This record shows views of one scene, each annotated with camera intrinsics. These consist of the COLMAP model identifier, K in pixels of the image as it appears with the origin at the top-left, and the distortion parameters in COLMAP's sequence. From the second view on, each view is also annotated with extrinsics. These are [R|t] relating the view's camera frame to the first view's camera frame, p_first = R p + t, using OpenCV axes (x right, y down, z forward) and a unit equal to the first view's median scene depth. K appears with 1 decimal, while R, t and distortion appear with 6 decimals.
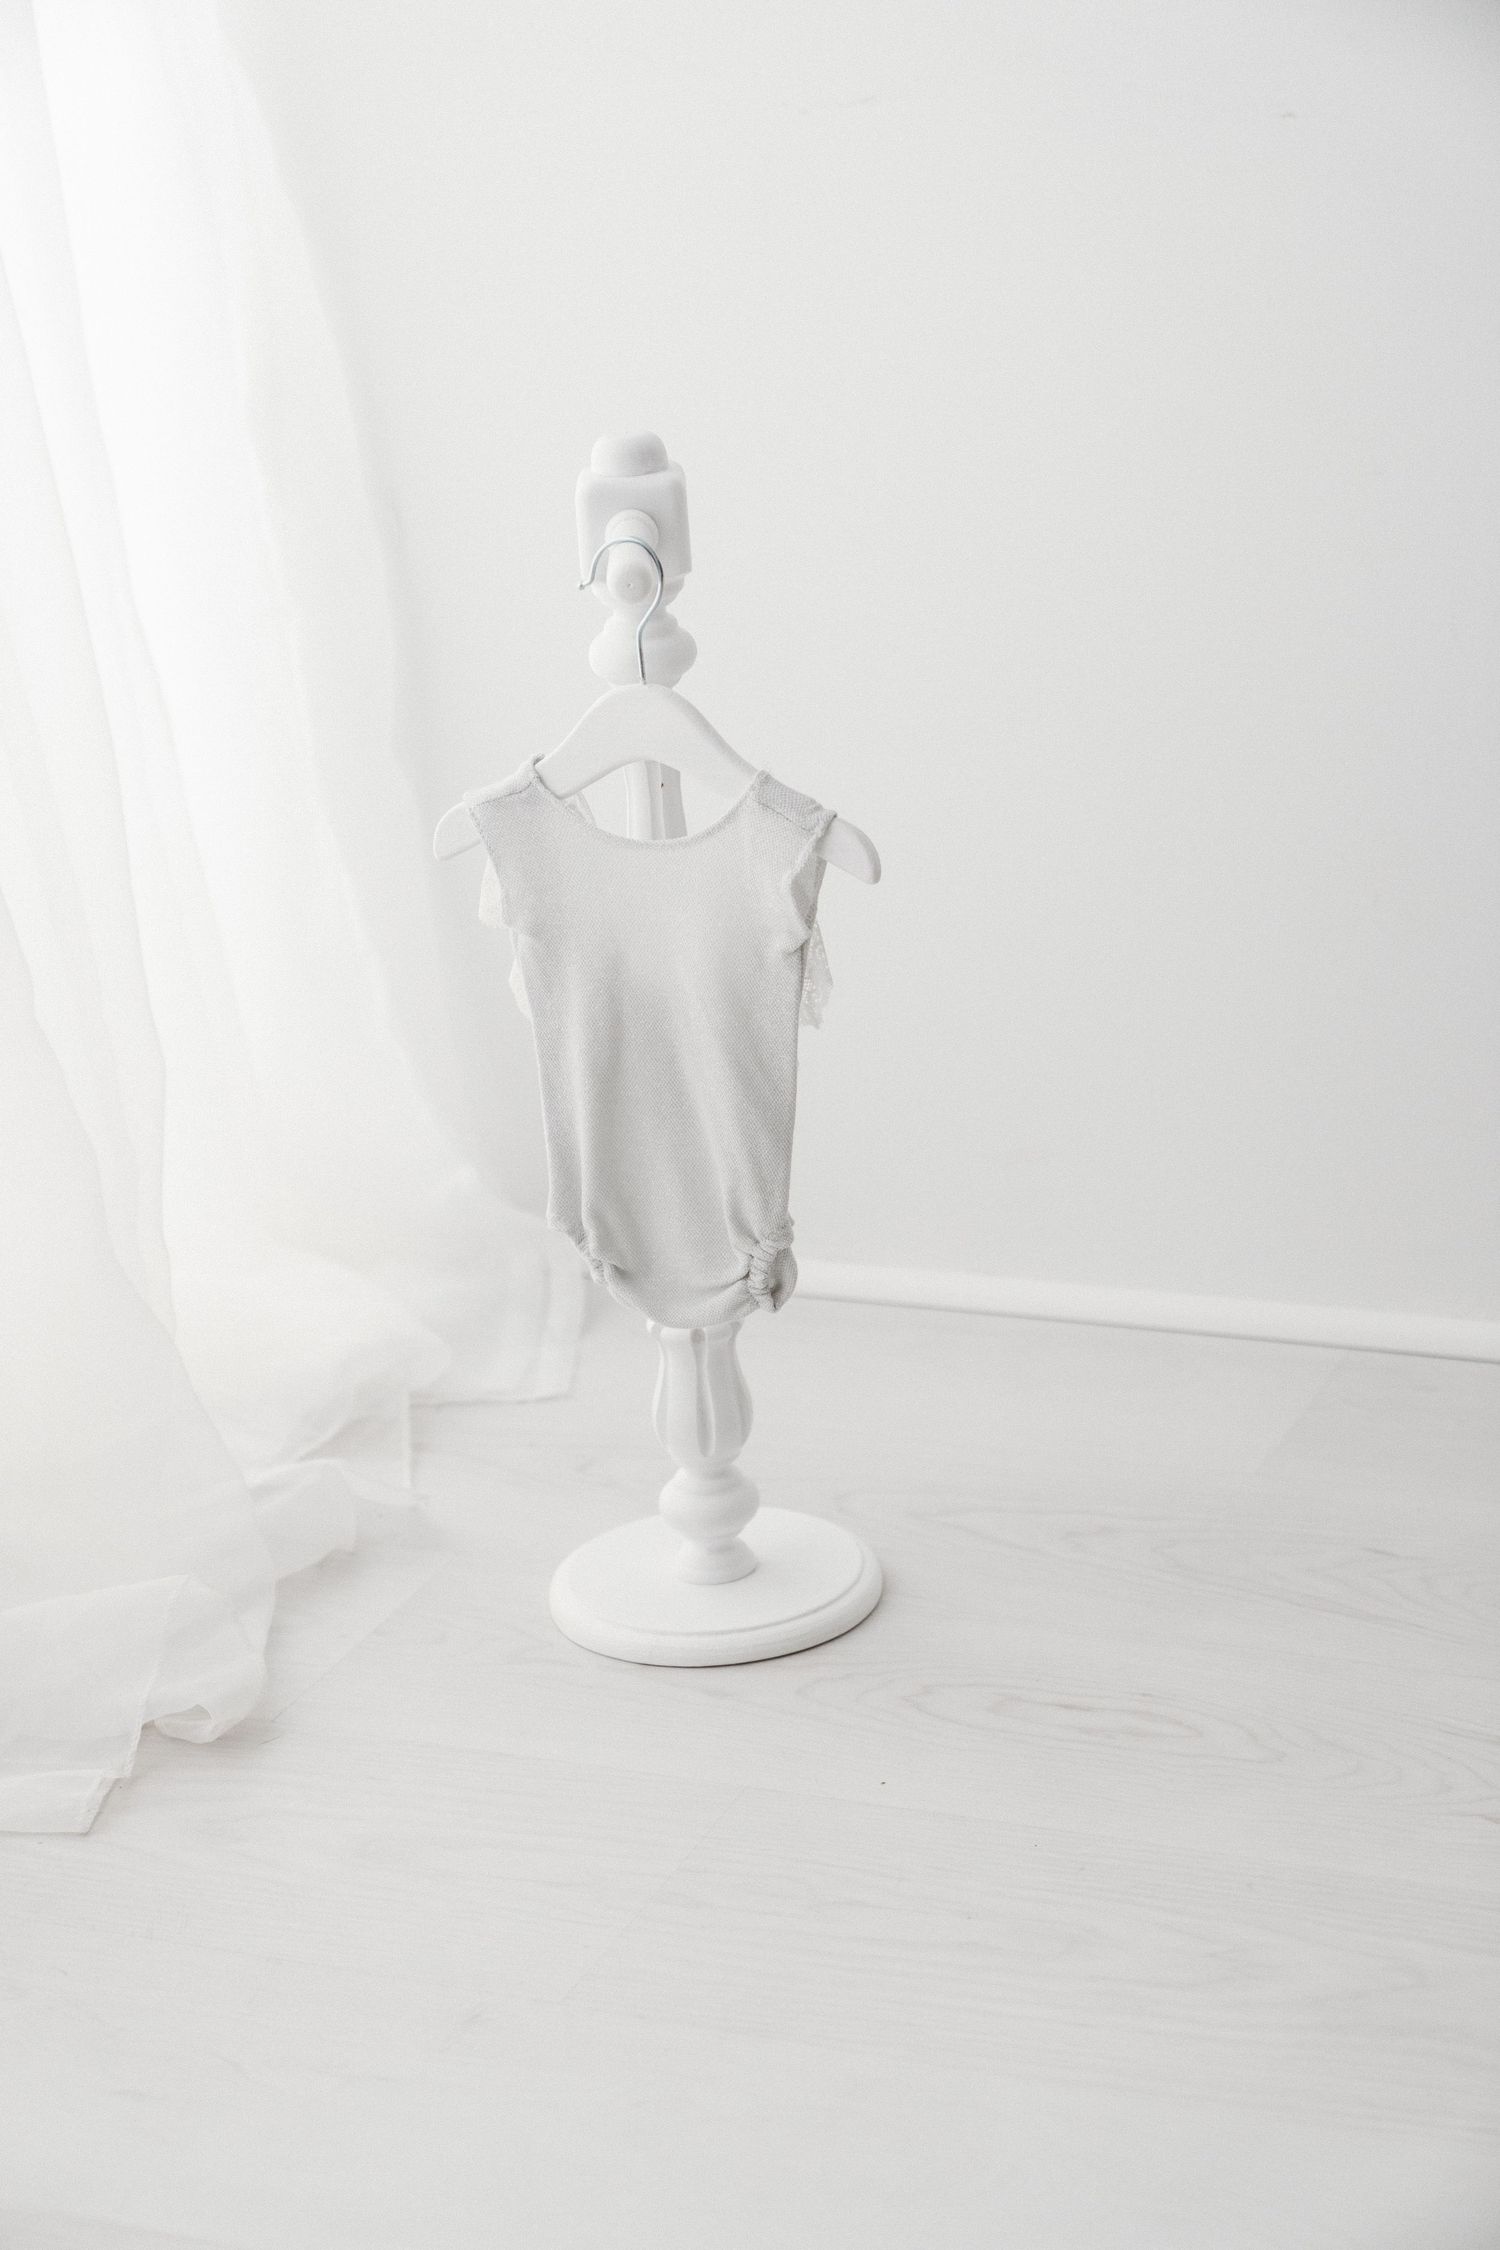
lens RADIAL K [[4541.7, 0, 748.1], [0, 4541.7, 1174.9], [0, 0, 1]] dist [0.012872, -0.104433]
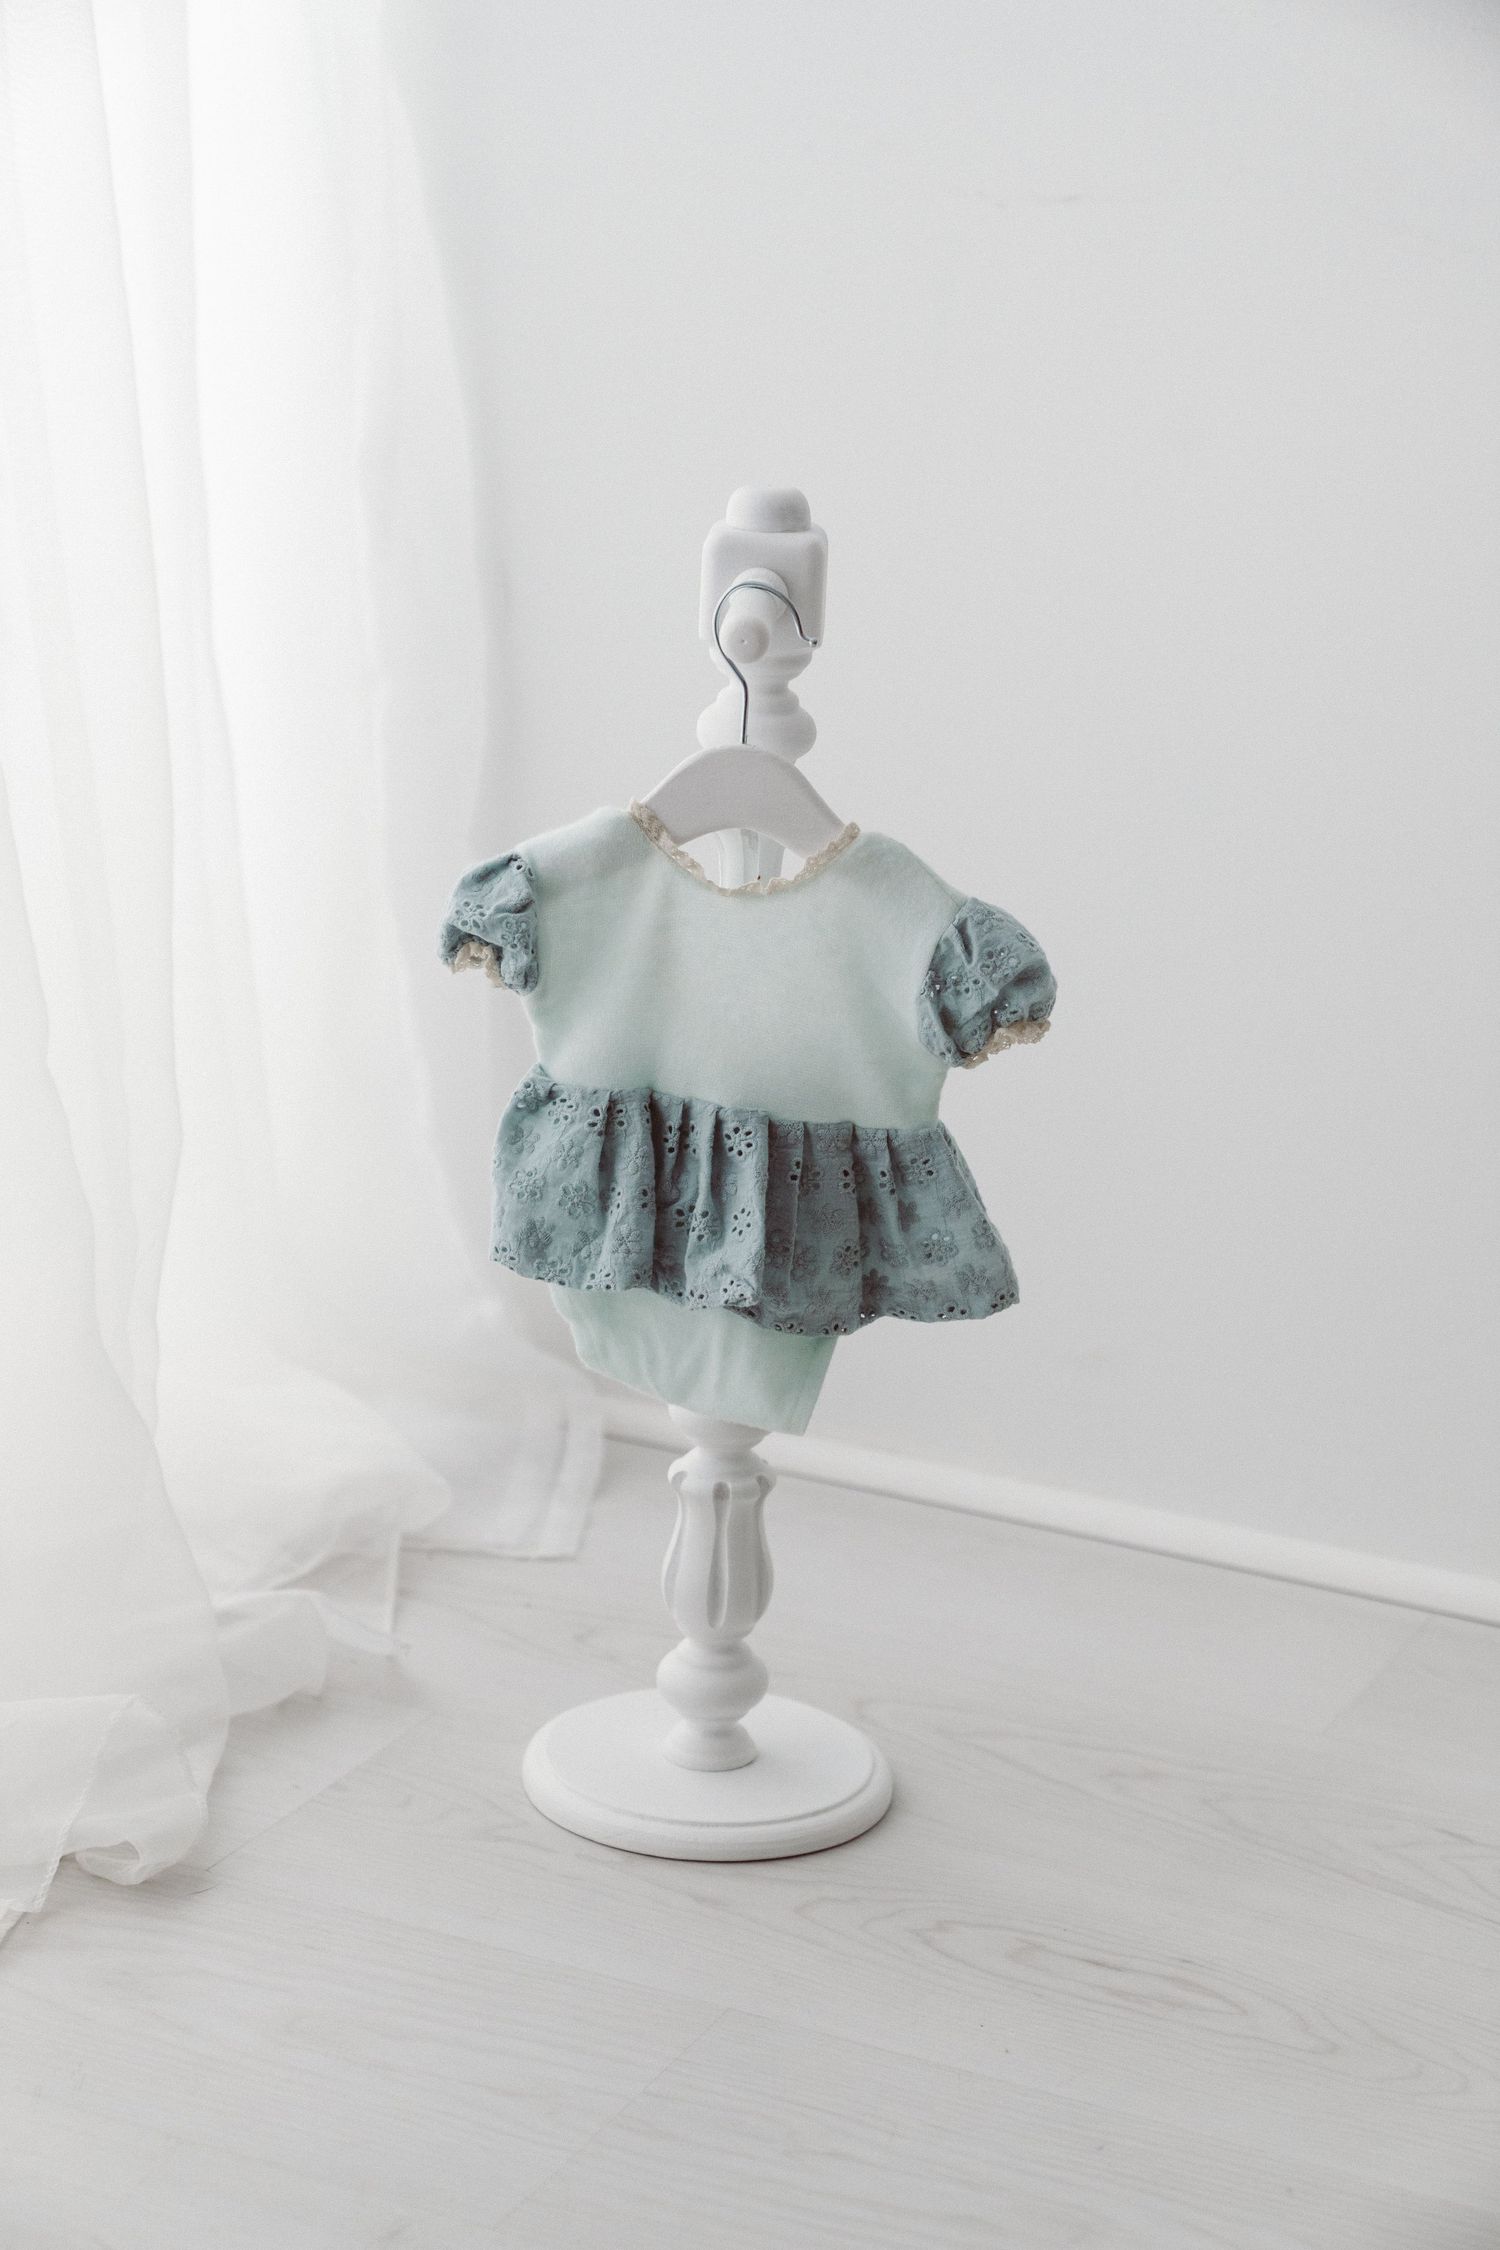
lens RADIAL K [[4522.0, 0, 778.7], [0, 4522.0, 1131.7], [0, 0, 1]] dist [-0.019768, 0.055875]
pose [[0.992407, 0.122994, 0.000862, -0.011790], [-0.122695, 0.990433, -0.063147, 0.018638], [-0.008620, 0.062562, 0.998004, 0.103758]]
